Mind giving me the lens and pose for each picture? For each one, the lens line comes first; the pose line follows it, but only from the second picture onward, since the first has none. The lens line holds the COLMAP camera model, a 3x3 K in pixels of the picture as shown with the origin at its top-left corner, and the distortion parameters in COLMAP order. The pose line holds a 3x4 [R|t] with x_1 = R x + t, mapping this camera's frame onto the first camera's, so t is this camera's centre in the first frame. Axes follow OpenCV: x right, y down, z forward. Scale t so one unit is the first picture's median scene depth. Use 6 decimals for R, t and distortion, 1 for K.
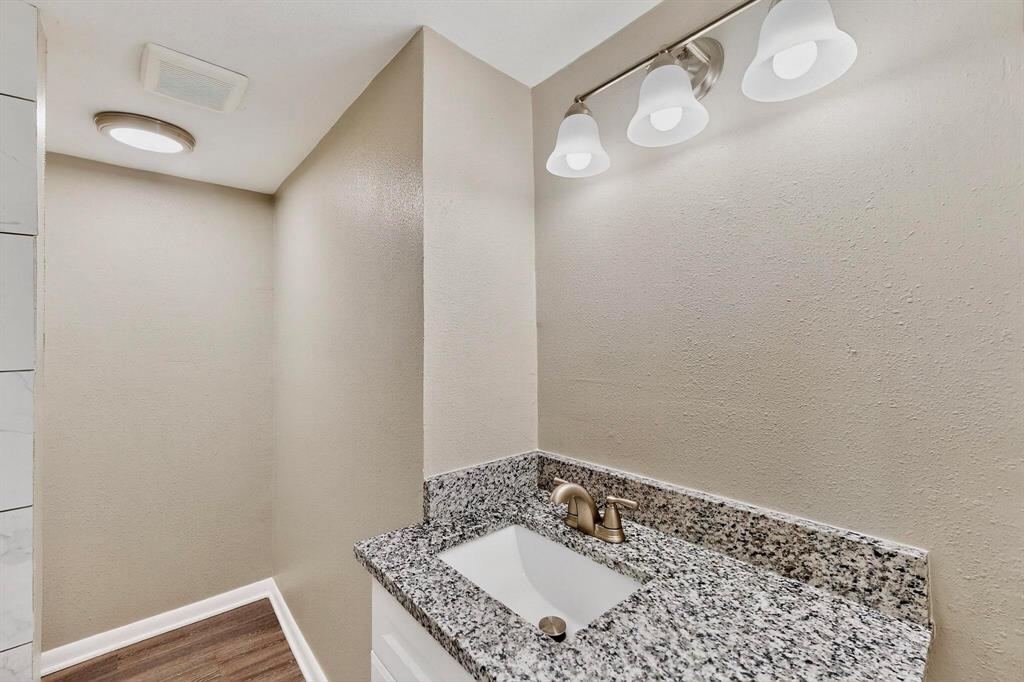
lens RADIAL K [[444.2, 0, 512.0], [0, 444.2, 341.0], [0, 0, 1]] dist [-0.000274, 0.000018]
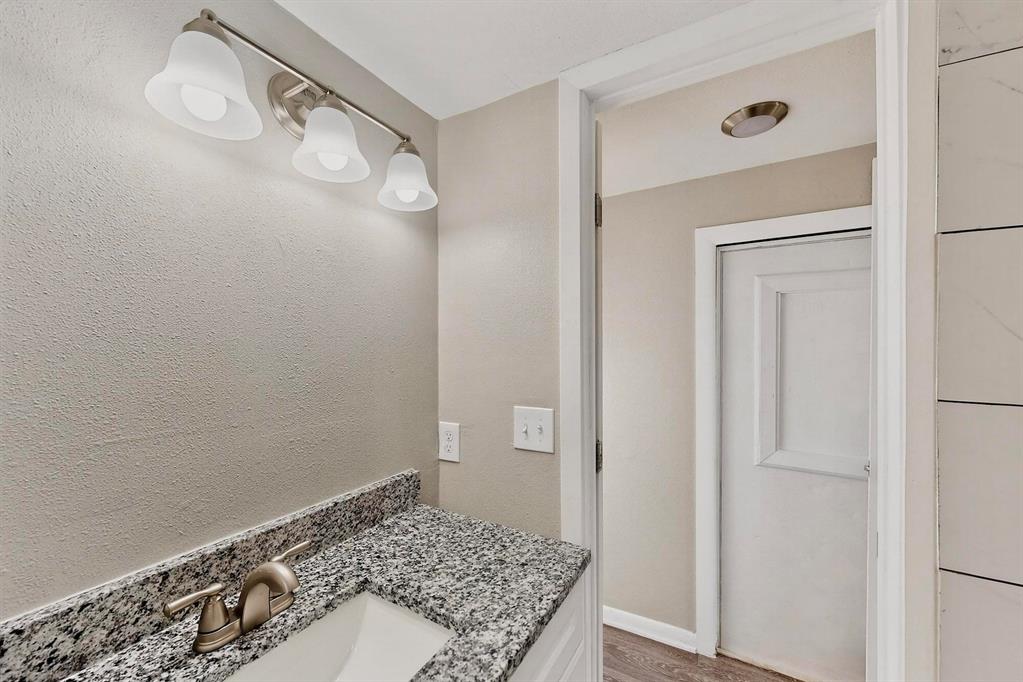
lens RADIAL K [[407.7, 0, 513.2], [0, 407.7, 357.5], [0, 0, 1]] dist [-0.000019, -0.000106]
pose [[-0.370031, -0.011695, 0.928946, -0.744264], [-0.002891, 0.999930, 0.011437, -0.041349], [-0.929015, 0.001547, -0.370040, 0.993978]]
